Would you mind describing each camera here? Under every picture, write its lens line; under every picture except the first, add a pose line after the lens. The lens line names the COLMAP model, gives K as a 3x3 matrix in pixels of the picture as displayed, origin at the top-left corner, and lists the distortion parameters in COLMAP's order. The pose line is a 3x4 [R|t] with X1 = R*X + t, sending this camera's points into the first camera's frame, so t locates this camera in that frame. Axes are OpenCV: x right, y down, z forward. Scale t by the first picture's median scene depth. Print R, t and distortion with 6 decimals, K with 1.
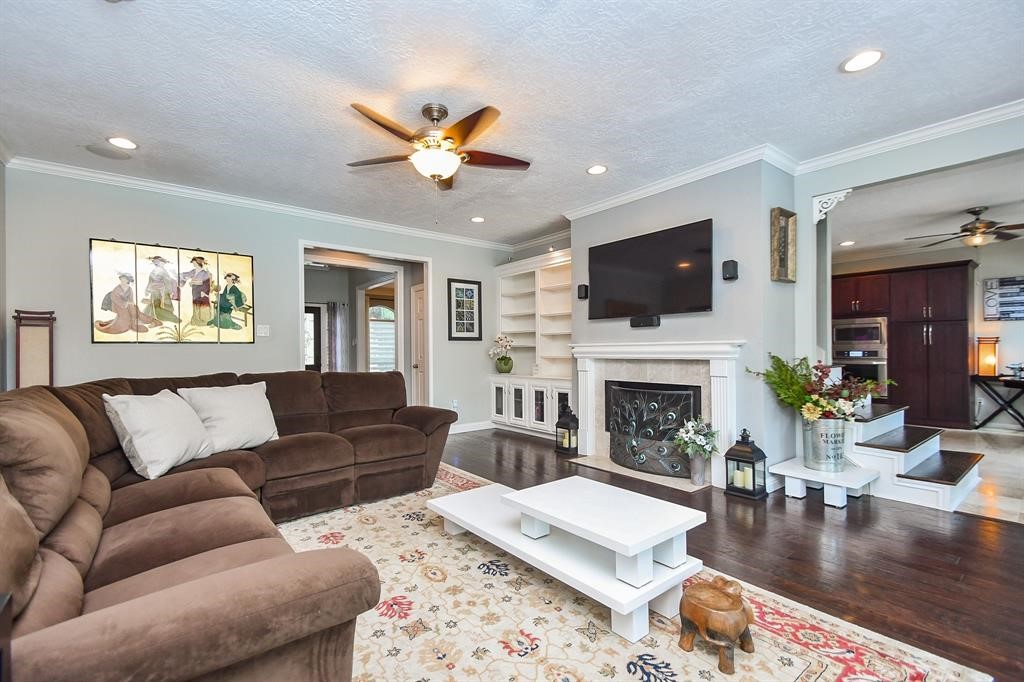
lens RADIAL K [[461.8, 0, 512.8], [0, 461.8, 346.7], [0, 0, 1]] dist [0.011769, -0.000867]
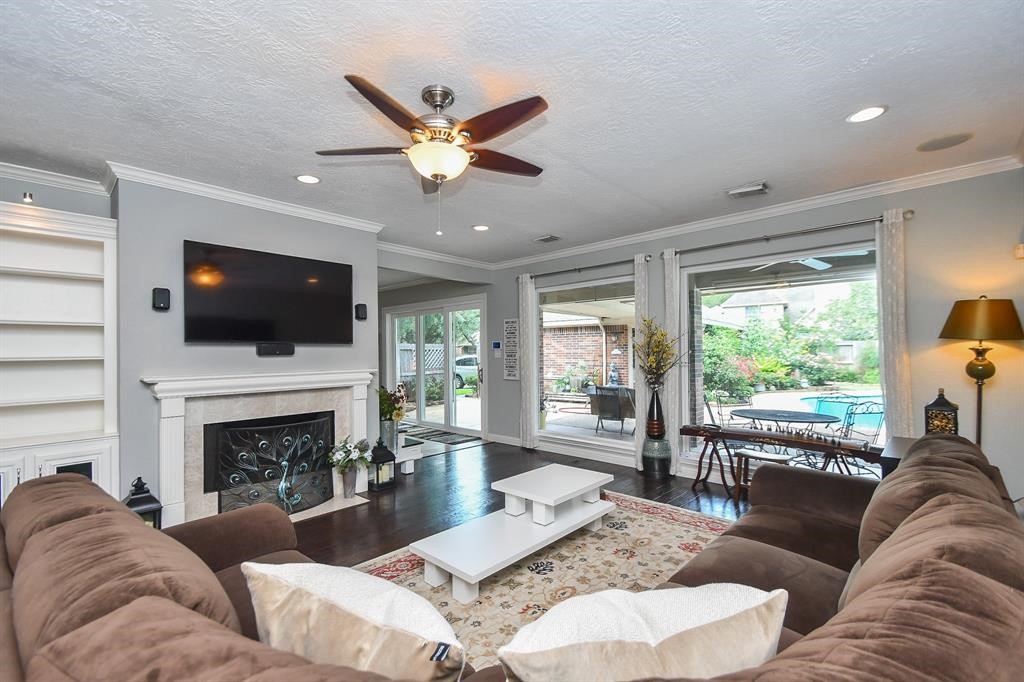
lens RADIAL K [[461.8, 0, 487.2], [0, 461.8, 350.1], [0, 0, 1]] dist [0.011769, -0.000867]
pose [[-0.140413, 0.009376, 0.990049, -0.714480], [0.002185, 0.999956, -0.009160, -0.046142], [-0.990091, 0.000877, -0.140428, 0.767034]]
